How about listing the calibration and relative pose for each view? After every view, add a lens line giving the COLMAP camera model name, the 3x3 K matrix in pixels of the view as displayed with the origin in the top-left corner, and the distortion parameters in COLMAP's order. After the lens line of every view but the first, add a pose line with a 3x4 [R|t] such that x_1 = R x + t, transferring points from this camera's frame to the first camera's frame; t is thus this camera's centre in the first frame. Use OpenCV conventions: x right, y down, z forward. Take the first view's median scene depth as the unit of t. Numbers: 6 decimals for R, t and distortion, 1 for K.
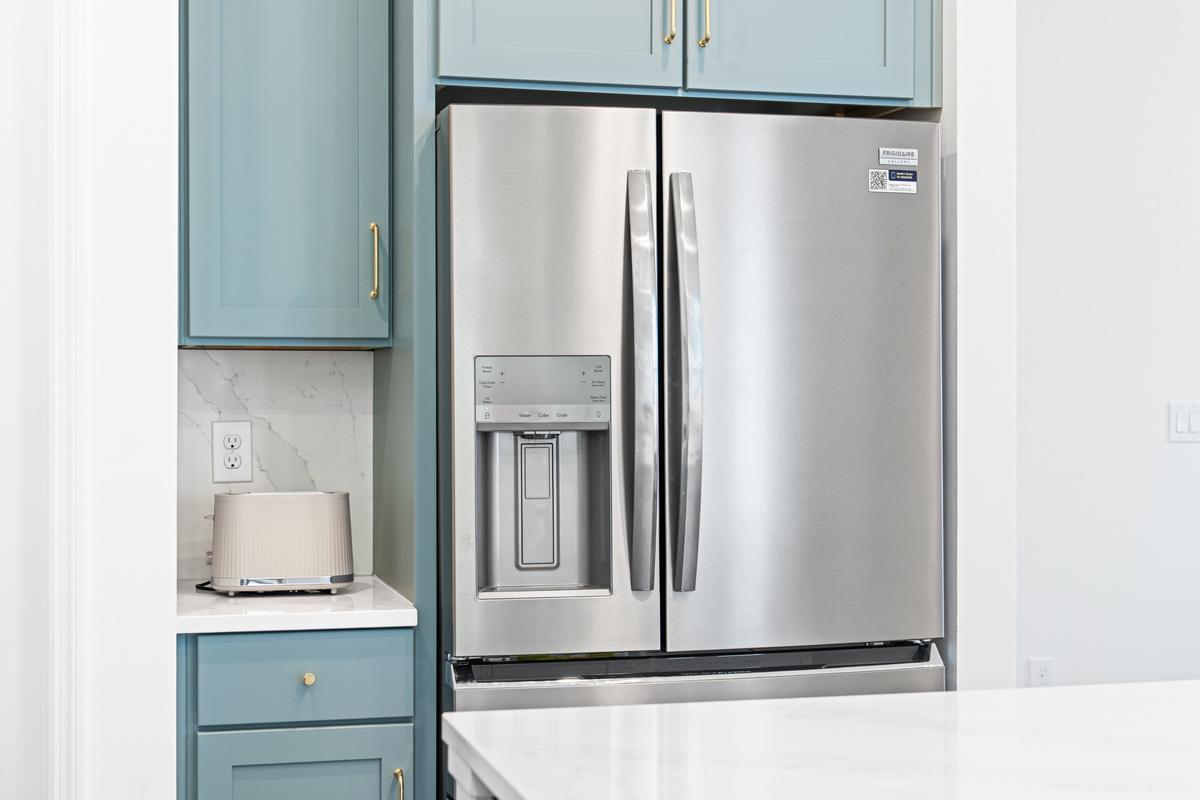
lens RADIAL K [[1922.9, 0, 600.0], [0, 1922.9, 400.0], [0, 0, 1]] dist [-0.002965, -0.000874]
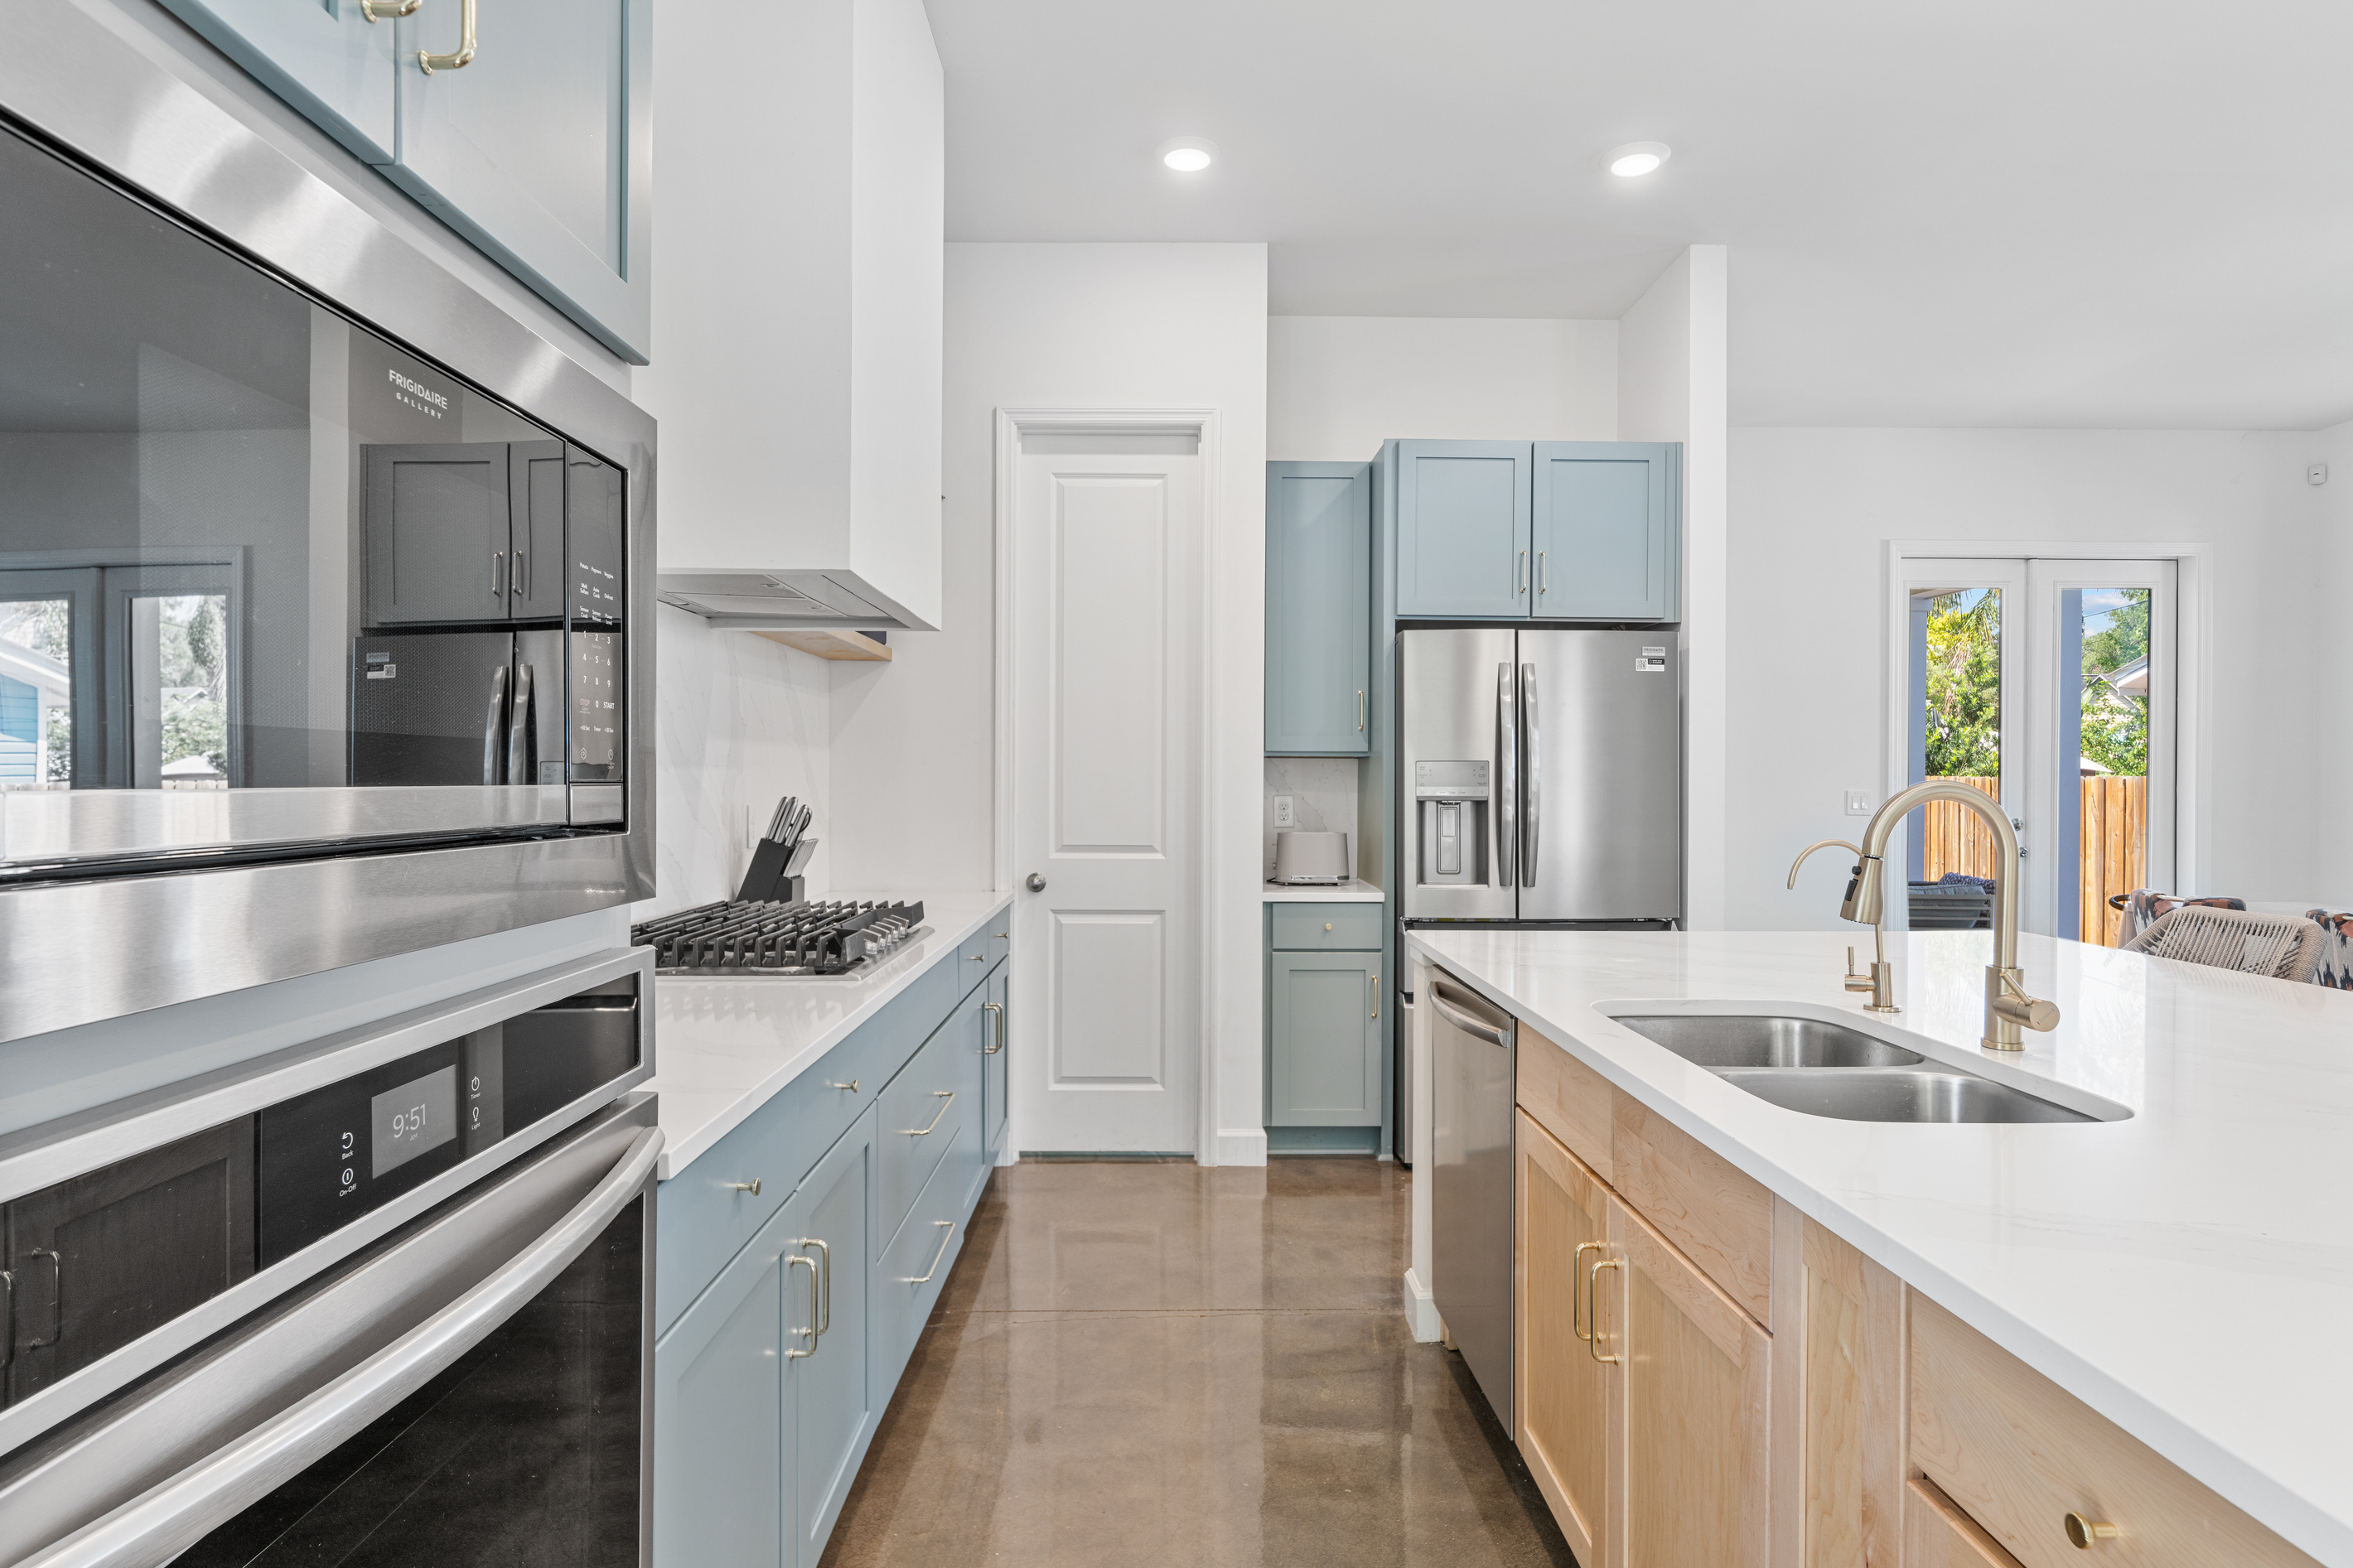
lens RADIAL K [[1272.4, 0, 1176.5], [0, 1272.4, 784.0], [0, 0, 1]] dist [0.016925, -0.000119]
pose [[0.973478, 0.005089, -0.228724, -0.006831], [-0.005863, 0.999979, -0.002703, 0.004545], [0.228706, 0.003972, 0.973488, -0.279632]]
